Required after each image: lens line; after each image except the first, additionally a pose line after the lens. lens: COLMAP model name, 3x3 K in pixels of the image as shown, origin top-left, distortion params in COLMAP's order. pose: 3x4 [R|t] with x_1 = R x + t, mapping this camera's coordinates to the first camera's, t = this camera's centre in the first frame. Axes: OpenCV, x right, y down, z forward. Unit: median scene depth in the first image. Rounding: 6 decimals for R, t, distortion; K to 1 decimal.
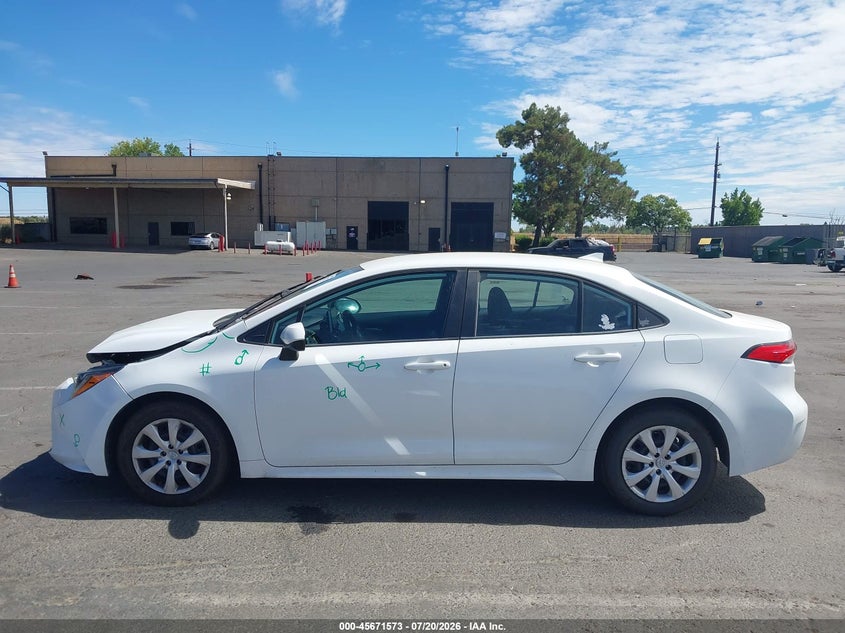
lens RADIAL K [[724.6, 0, 422.5], [0, 724.6, 316.5], [0, 0, 1]] dist [0.123173, -0.174758]
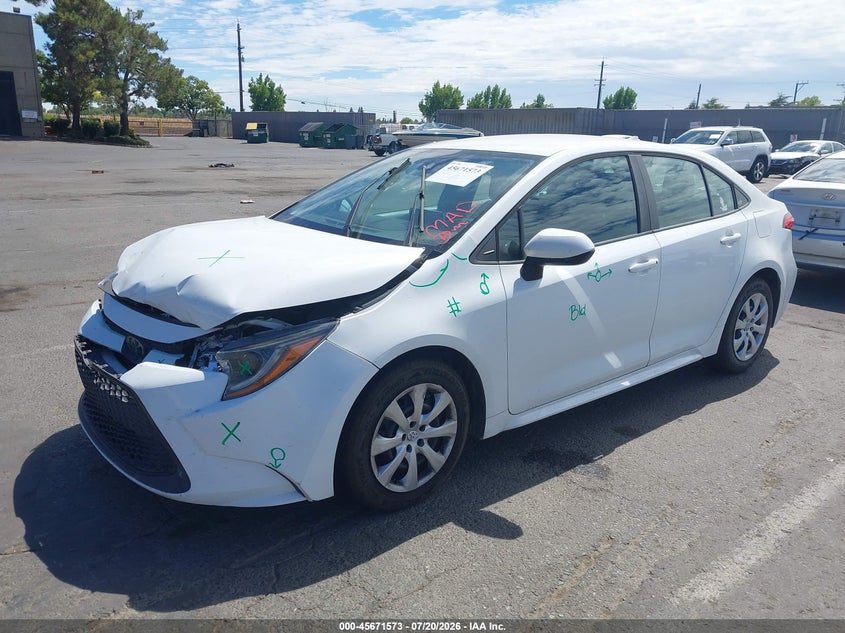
lens RADIAL K [[725.0, 0, 422.5], [0, 725.0, 316.5], [0, 0, 1]] dist [-0.013167, 0.013168]
pose [[0.733890, -0.160710, 0.659983, -0.139697], [0.056402, 0.982671, 0.176568, -0.007824], [-0.676922, -0.092357, 0.730237, 0.091391]]
